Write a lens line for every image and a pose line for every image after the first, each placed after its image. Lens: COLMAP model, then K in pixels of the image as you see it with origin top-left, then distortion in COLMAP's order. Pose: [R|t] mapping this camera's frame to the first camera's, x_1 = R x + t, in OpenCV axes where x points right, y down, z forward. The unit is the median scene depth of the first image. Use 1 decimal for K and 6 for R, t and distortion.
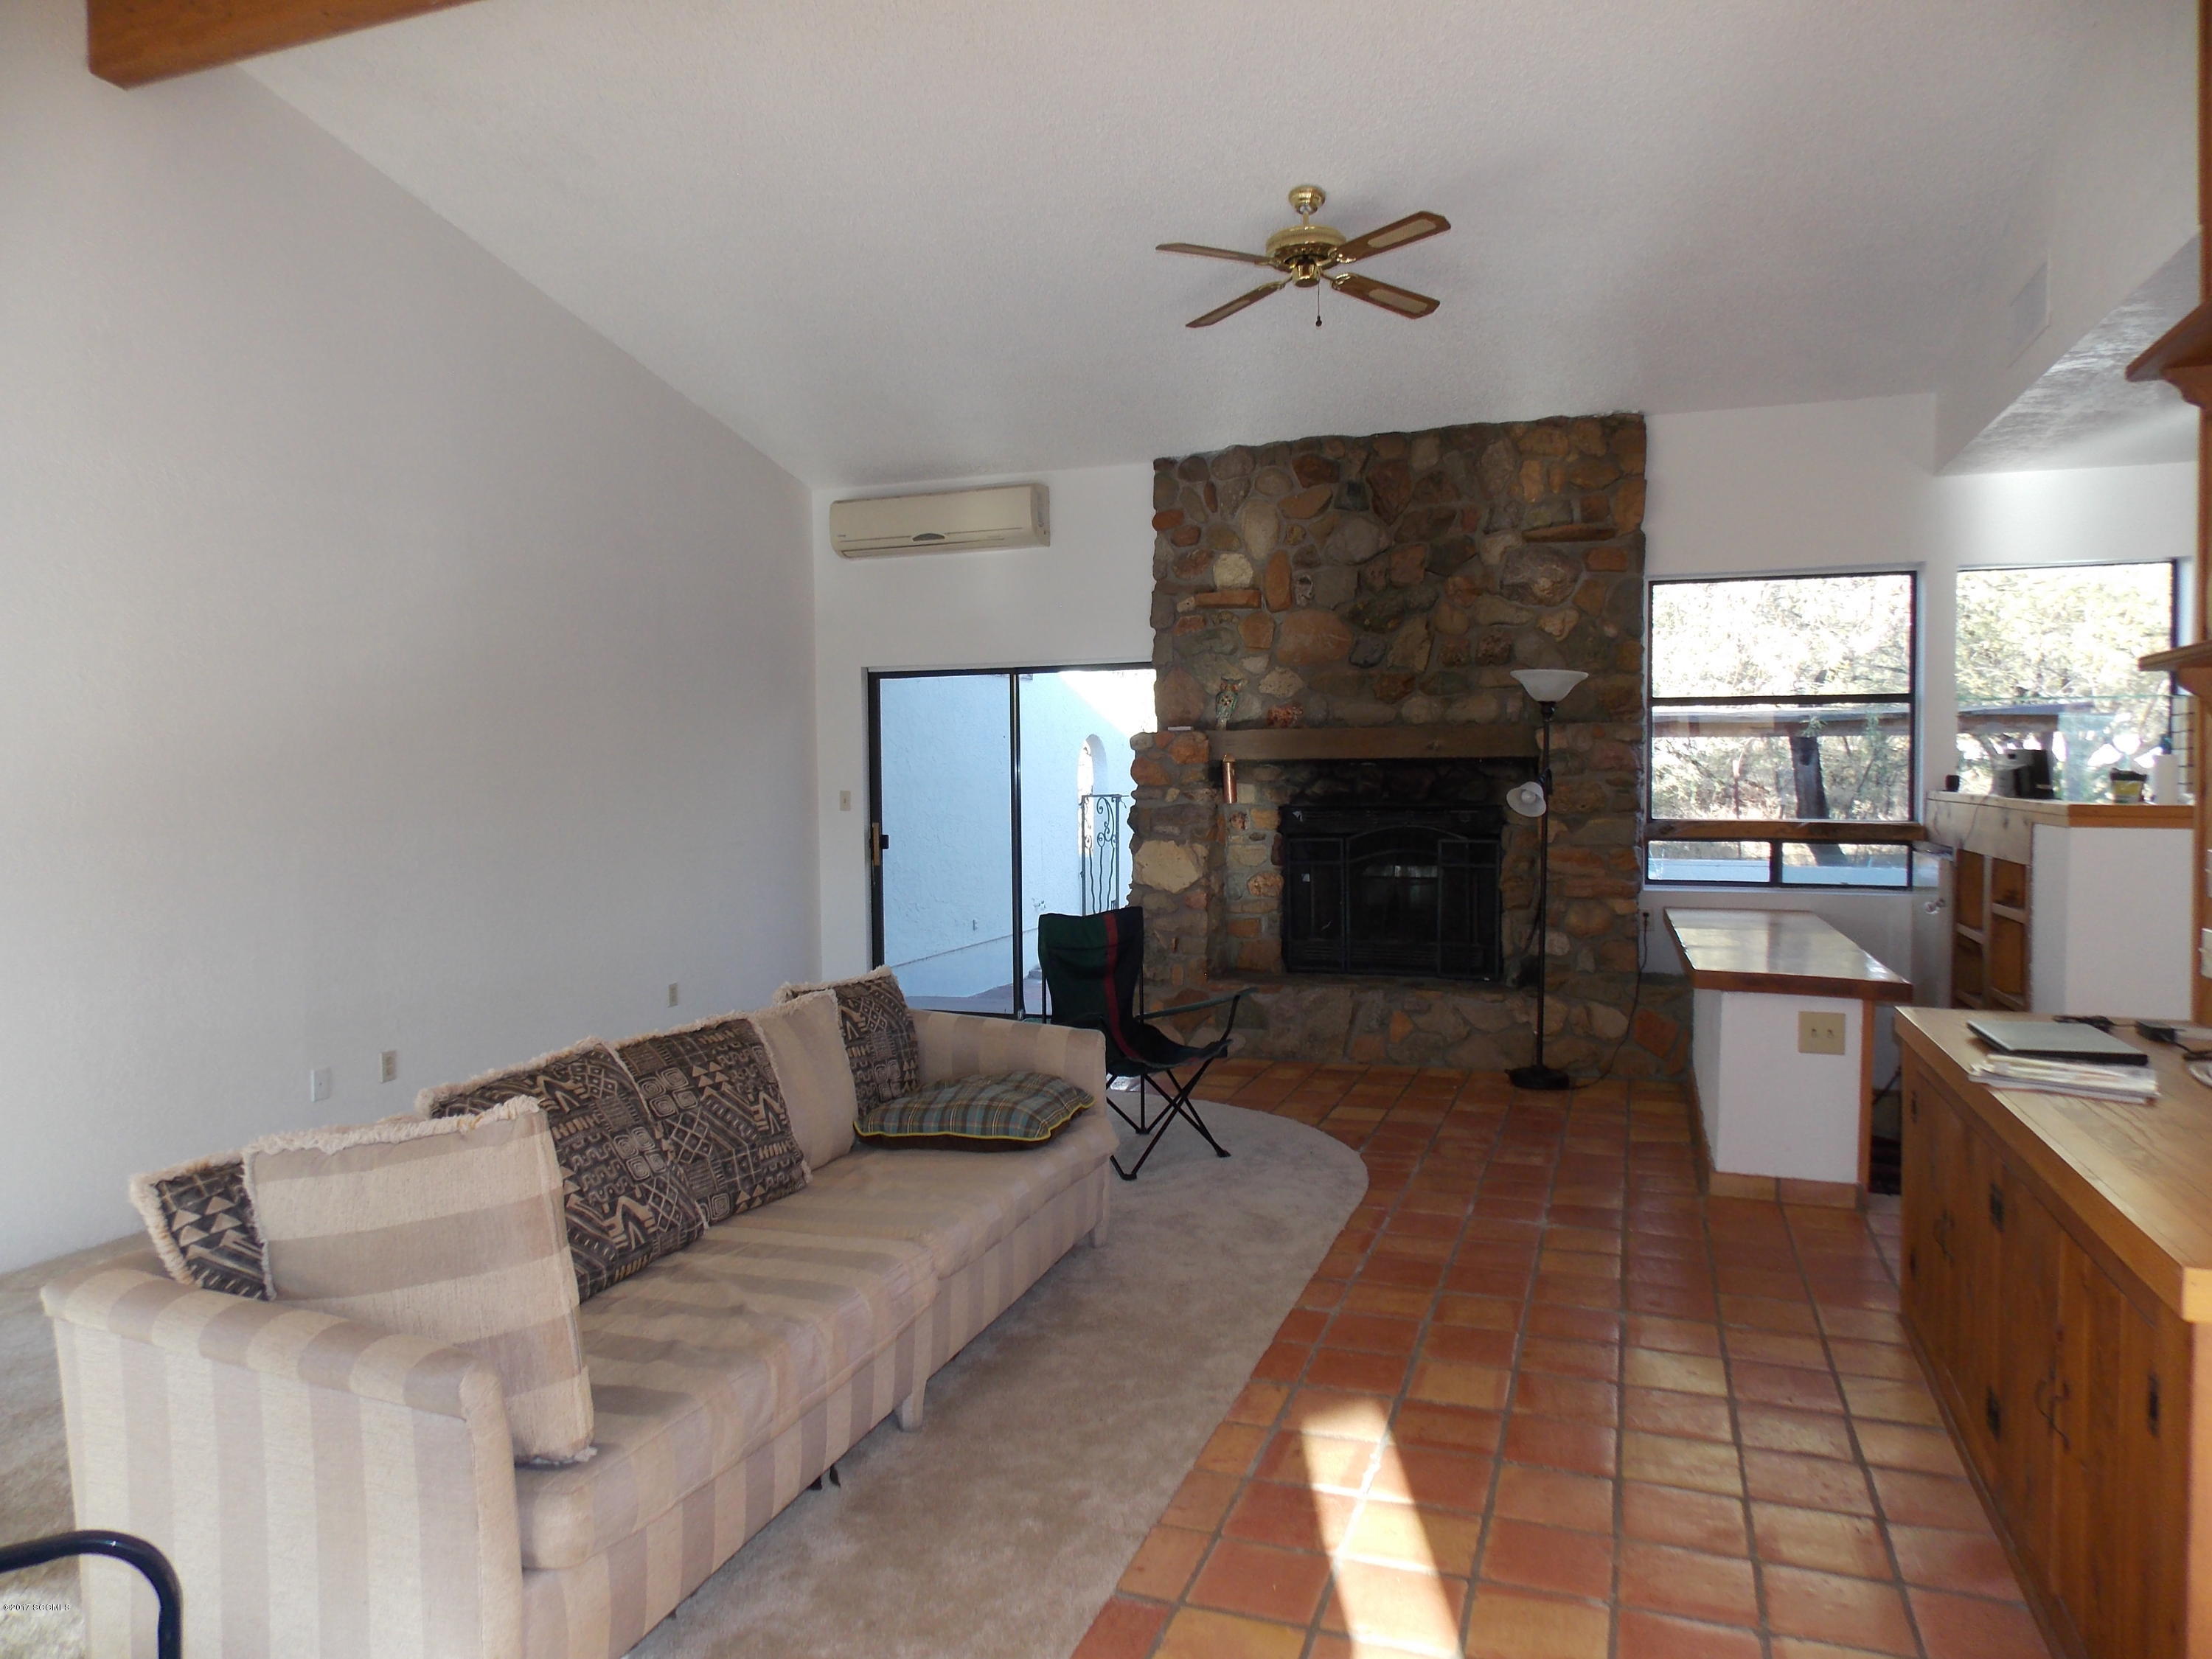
lens RADIAL K [[1459.7, 0, 1107.7], [0, 1459.7, 801.5], [0, 0, 1]] dist [0.007936, -0.001954]
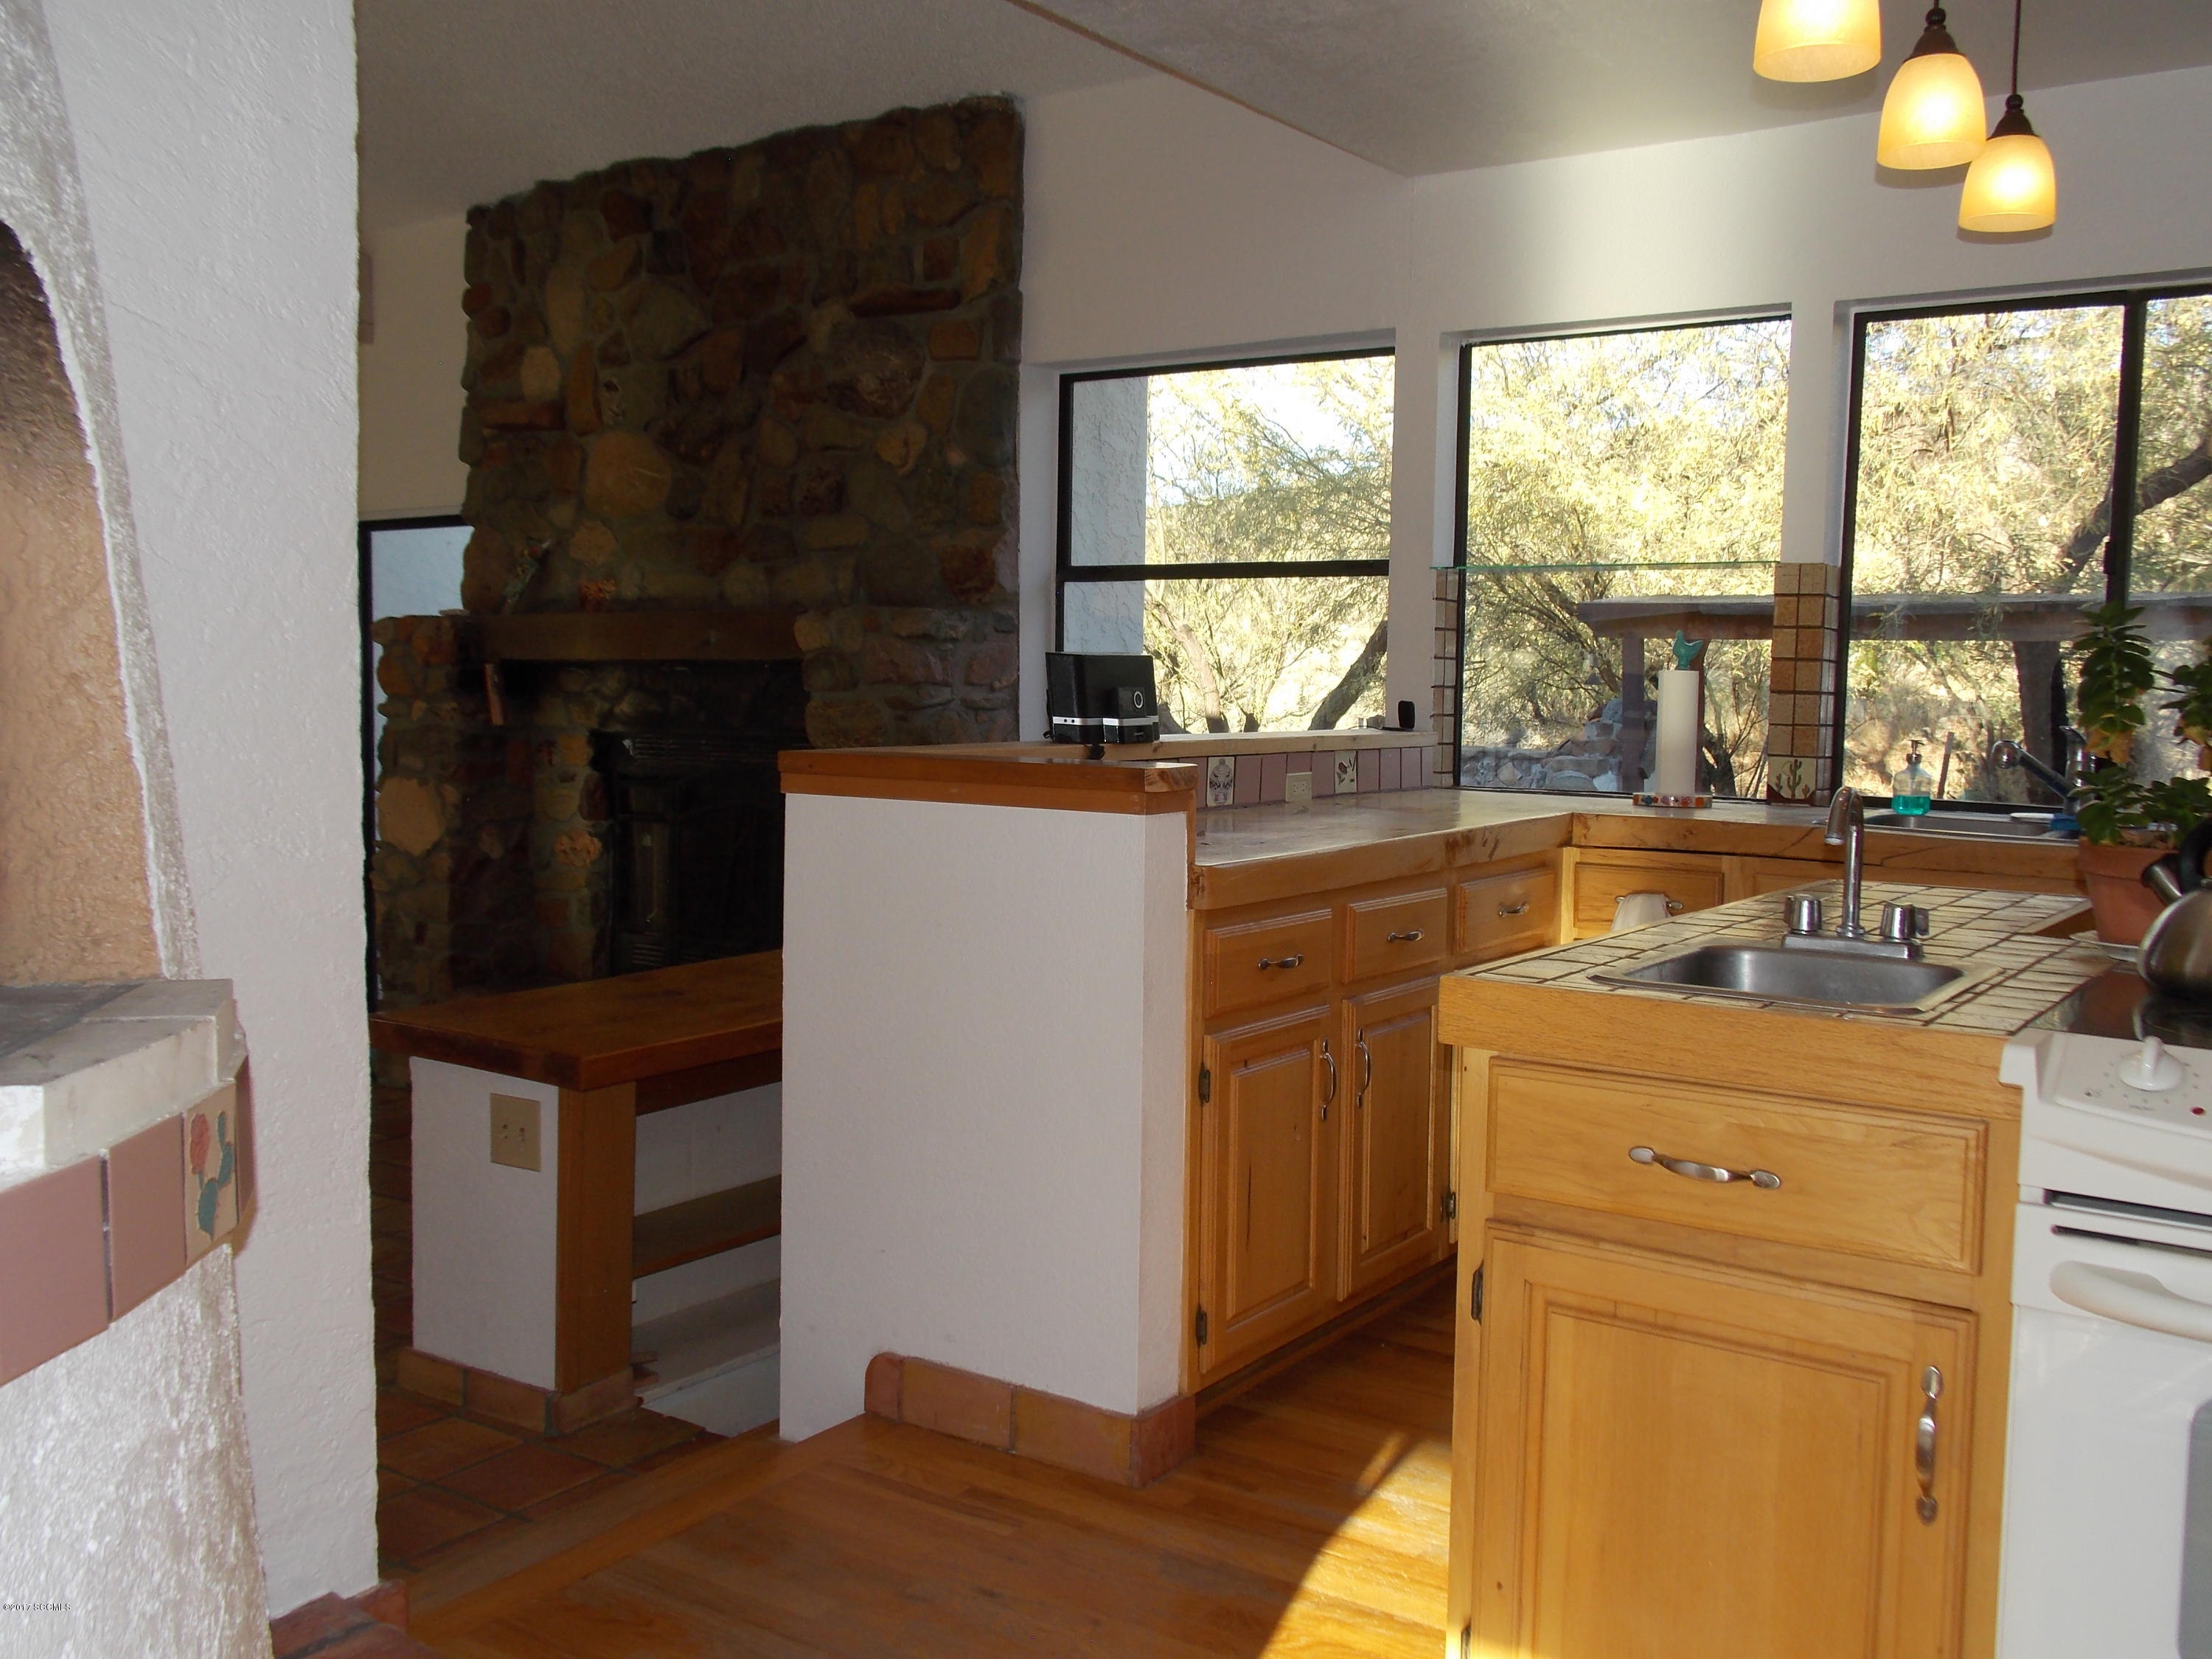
lens RADIAL K [[2017.1, 0, 1117.0], [0, 2017.1, 802.0], [0, 0, 1]] dist [0.011580, 0.006610]
pose [[0.966645, 0.031066, -0.254228, 0.605148], [-0.020332, 0.998792, 0.044742, -0.010767], [0.255310, -0.038080, 0.966109, 0.183076]]
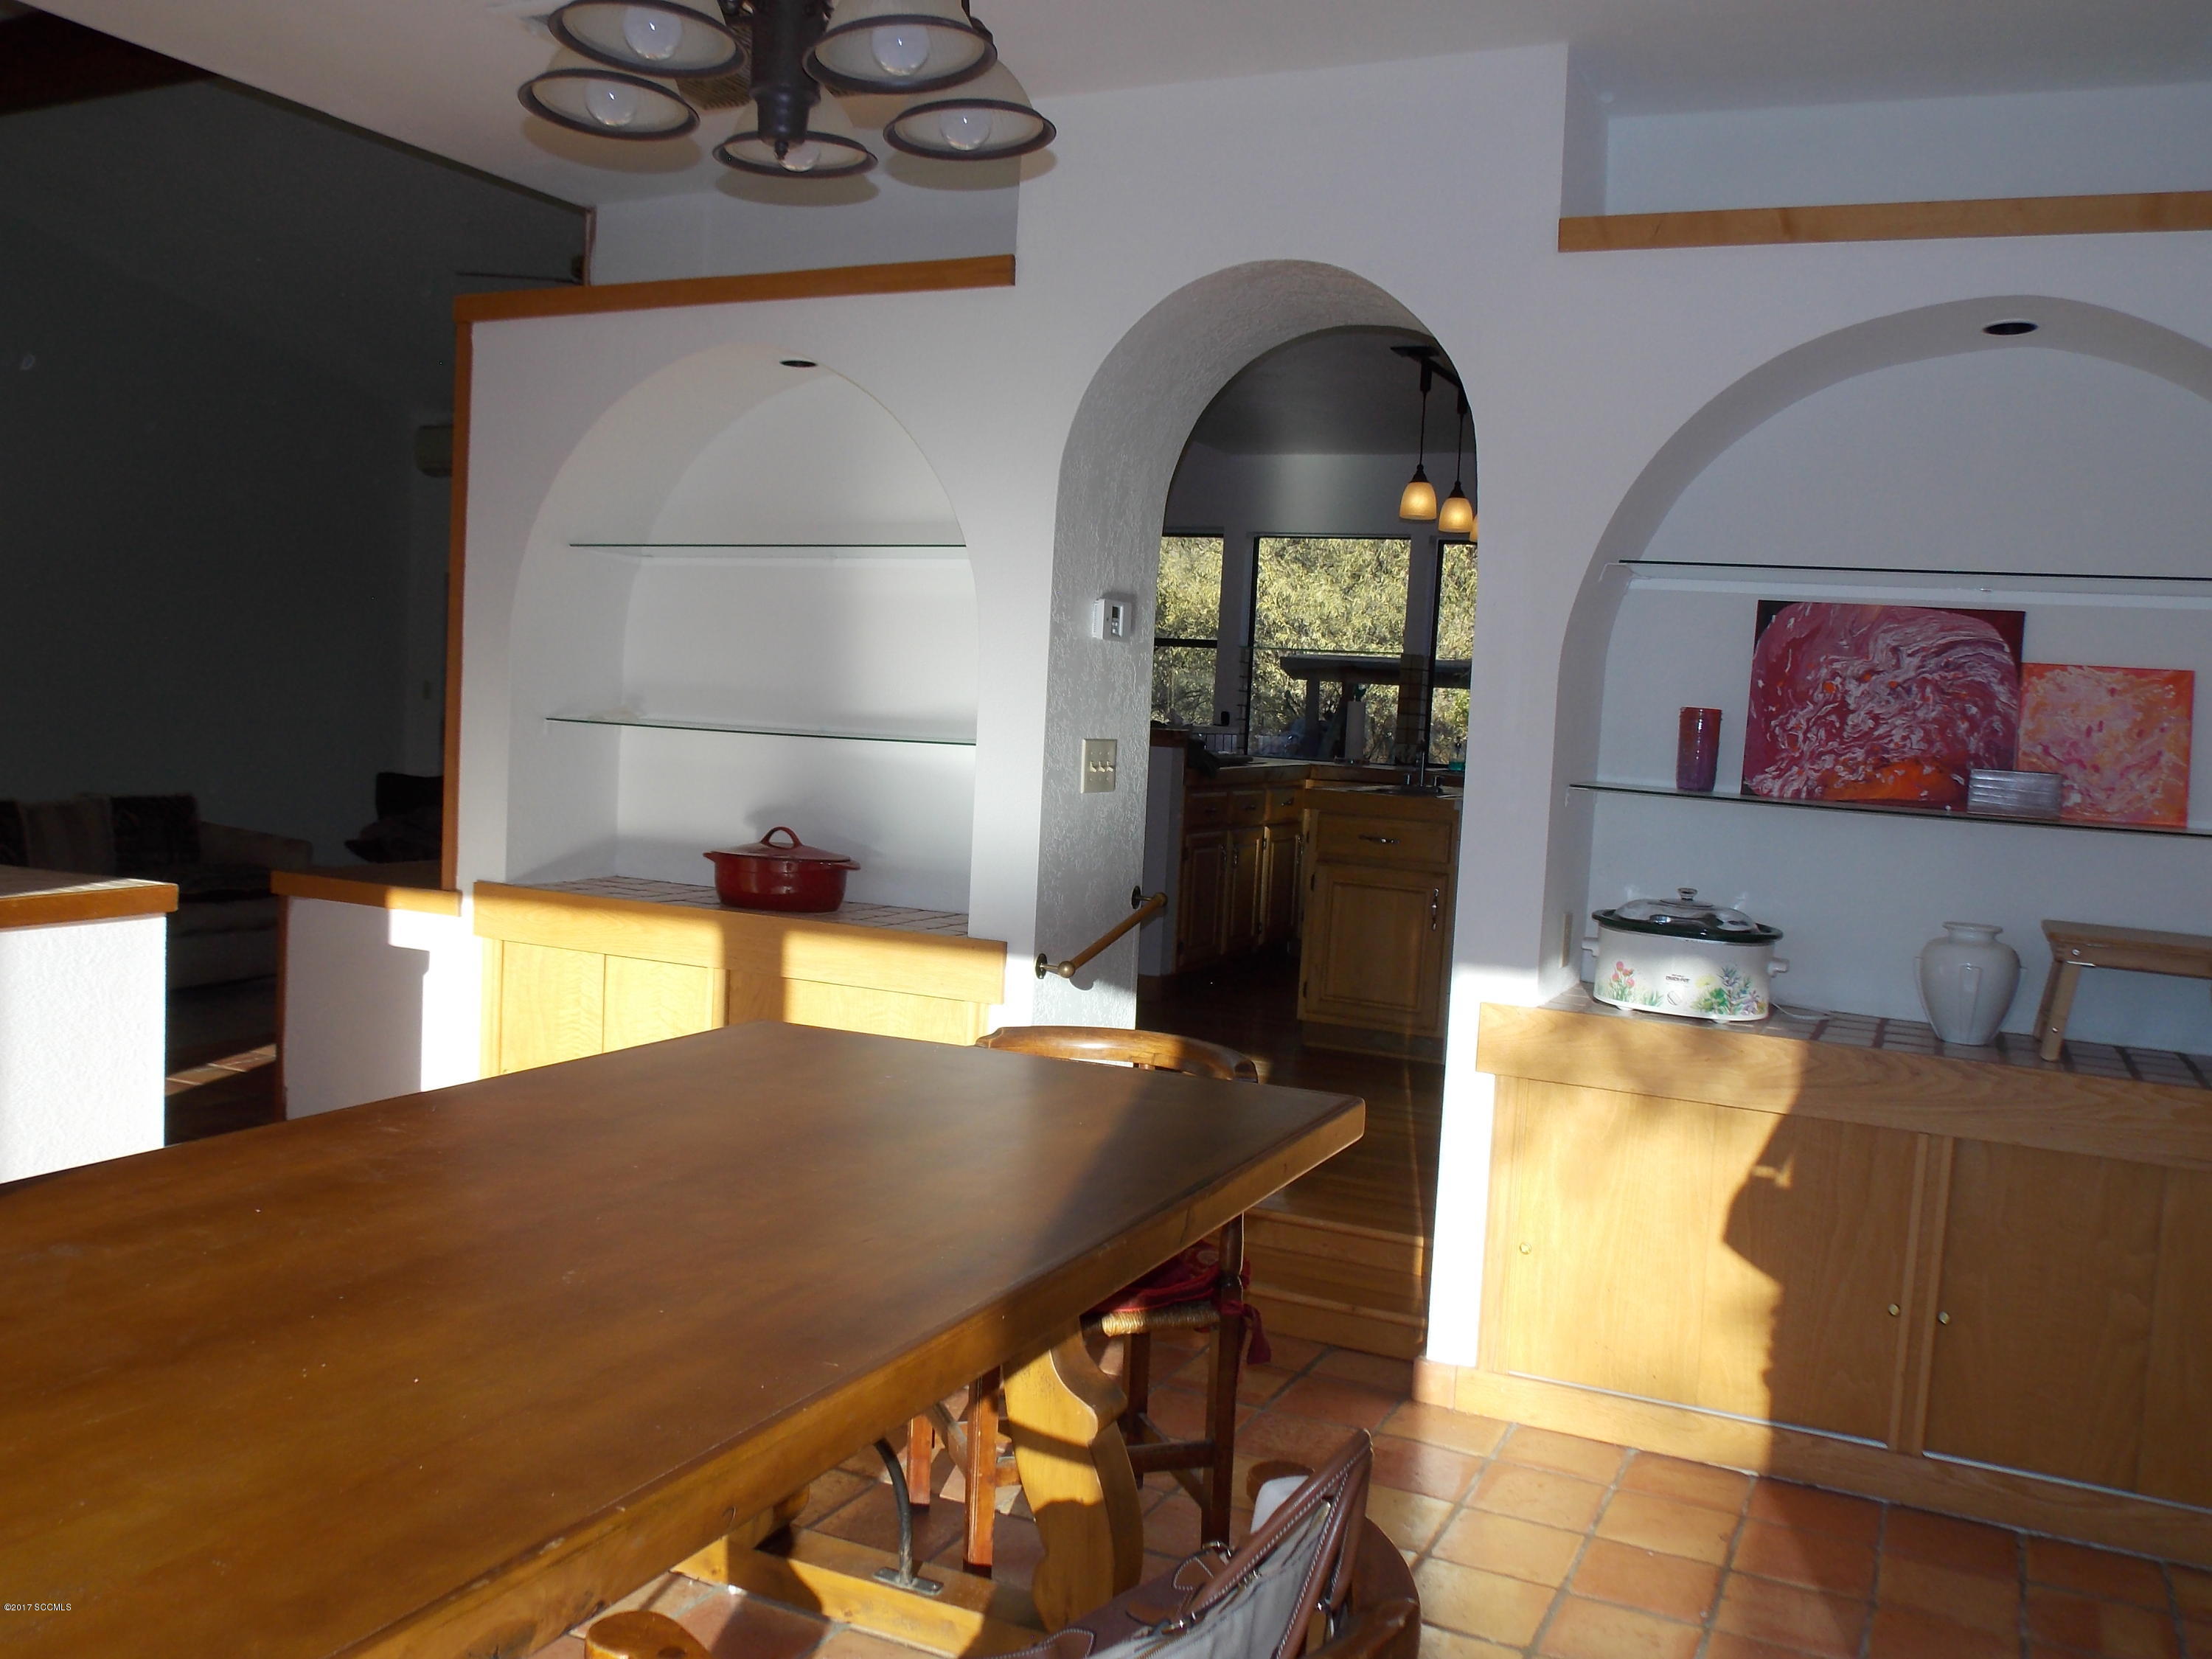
lens RADIAL K [[1845.6, 0, 1108.2], [0, 1845.6, 793.6], [0, 0, 1]] dist [-0.052907, 0.003302]
pose [[0.993761, 0.057865, -0.095347, 0.567692], [-0.055184, 0.998009, 0.030528, 0.006698], [0.096923, -0.025076, 0.994976, -0.435852]]
